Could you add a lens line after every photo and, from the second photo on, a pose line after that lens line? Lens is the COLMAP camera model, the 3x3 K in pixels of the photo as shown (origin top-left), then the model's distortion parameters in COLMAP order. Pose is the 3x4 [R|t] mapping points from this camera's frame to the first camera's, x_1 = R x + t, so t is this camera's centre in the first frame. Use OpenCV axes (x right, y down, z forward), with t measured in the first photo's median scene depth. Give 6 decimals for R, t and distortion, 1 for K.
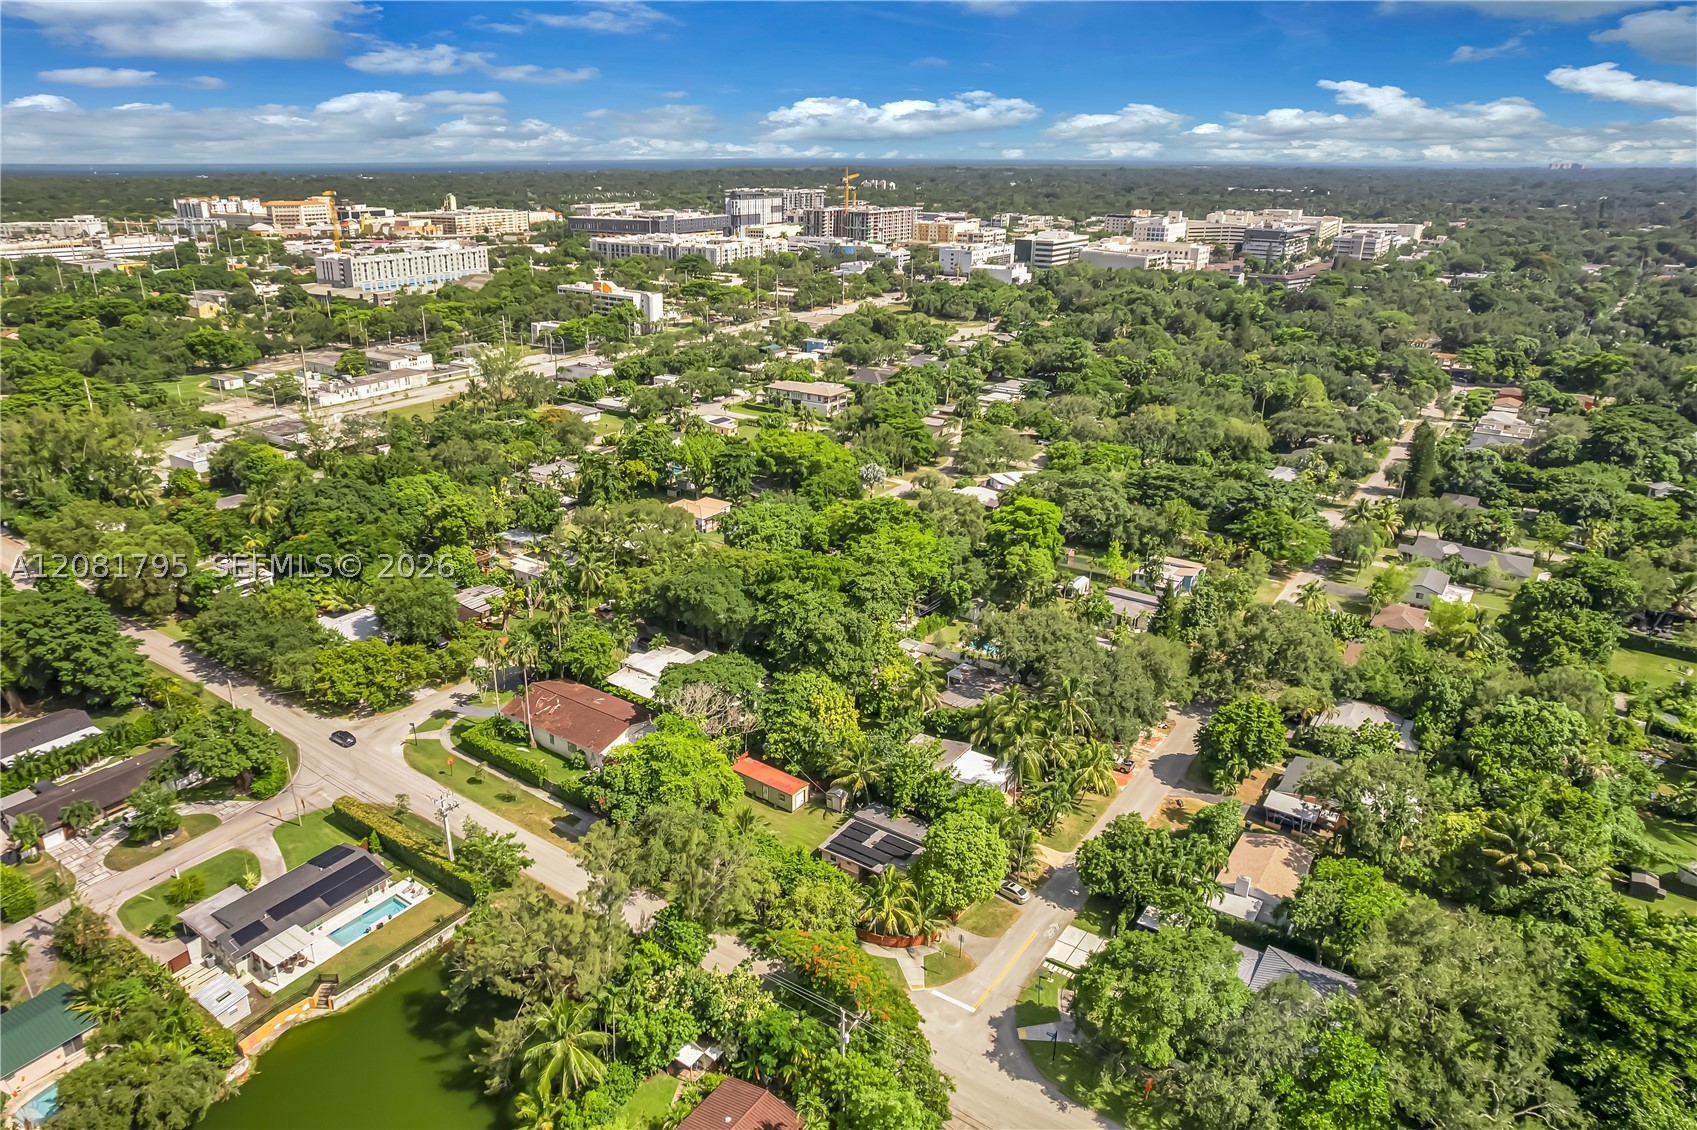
lens RADIAL K [[1084.7, 0, 771.9], [0, 1084.7, 379.9], [0, 0, 1]] dist [-0.001749, 0.000772]
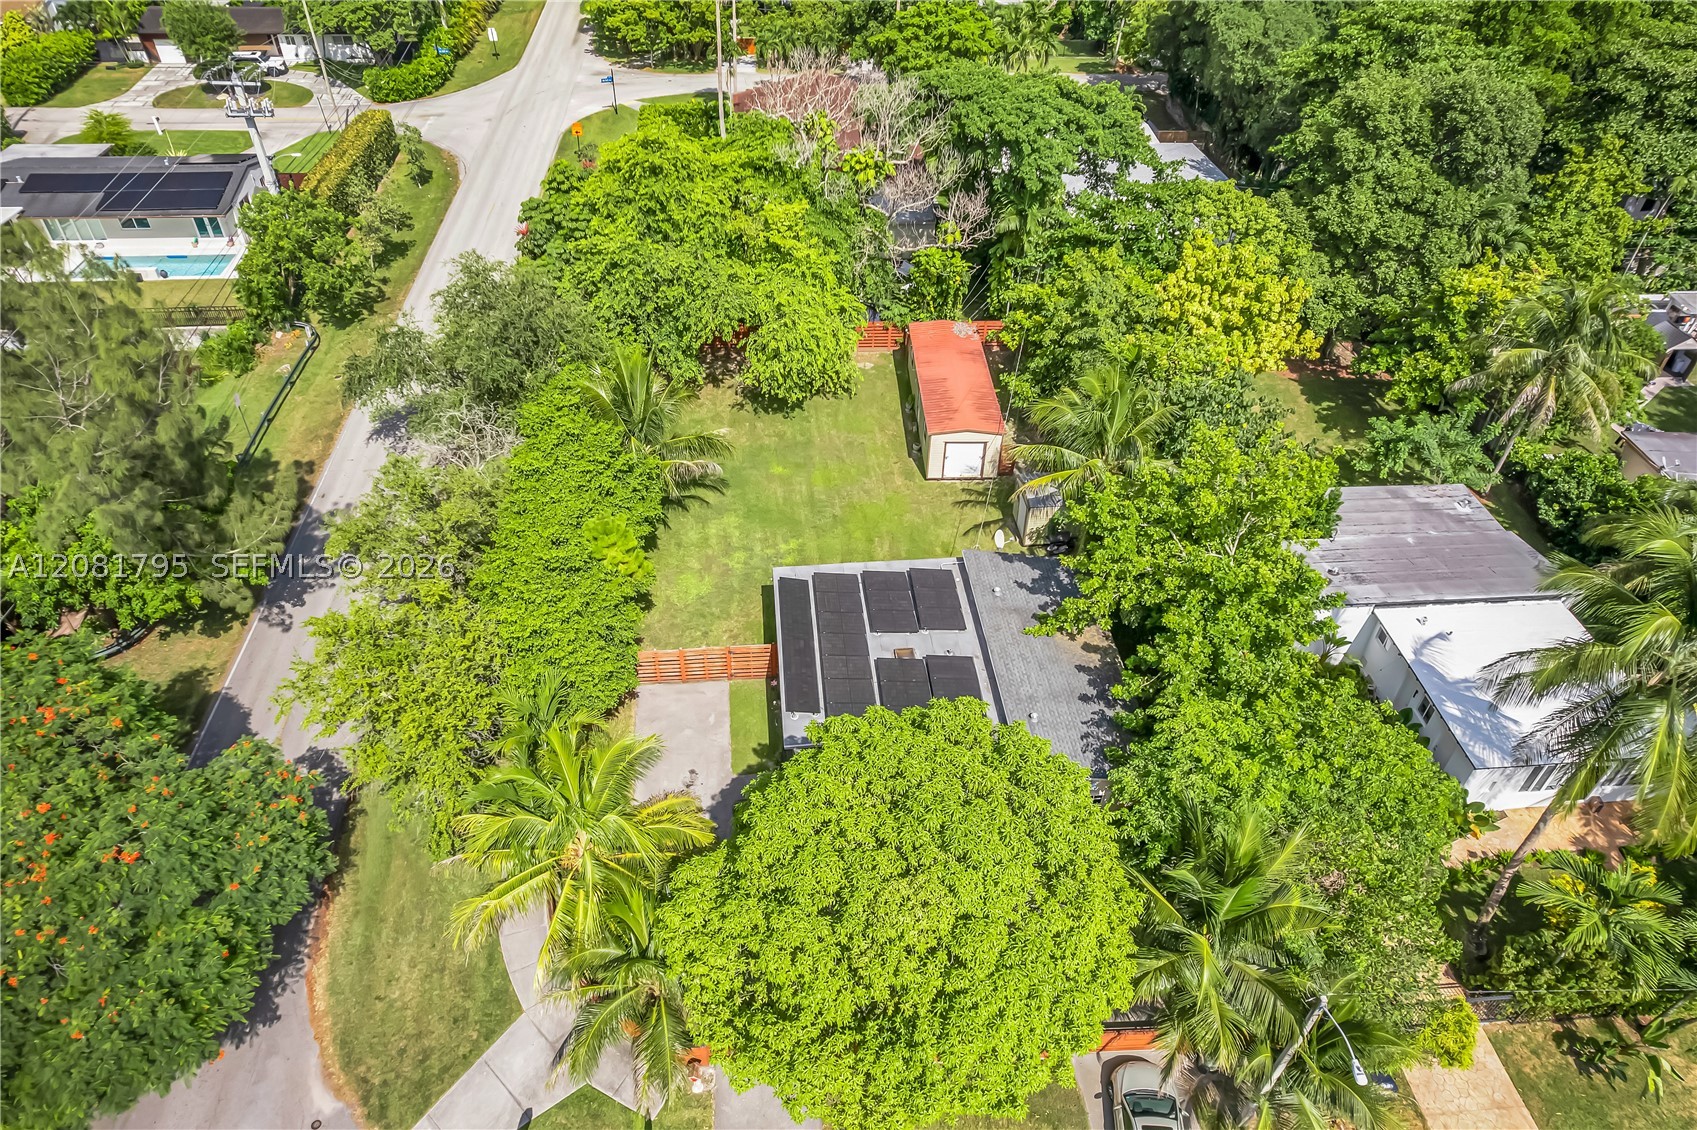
lens RADIAL K [[1083.2, 0, 848.5], [0, 1083.2, 565.0], [0, 0, 1]] dist [-0.081794, 0.075780]
pose [[0.675921, 0.497567, -0.543652, 0.283334], [-0.166980, 0.821894, 0.544617, 0.305580], [0.717808, -0.277340, 0.638619, 0.988729]]
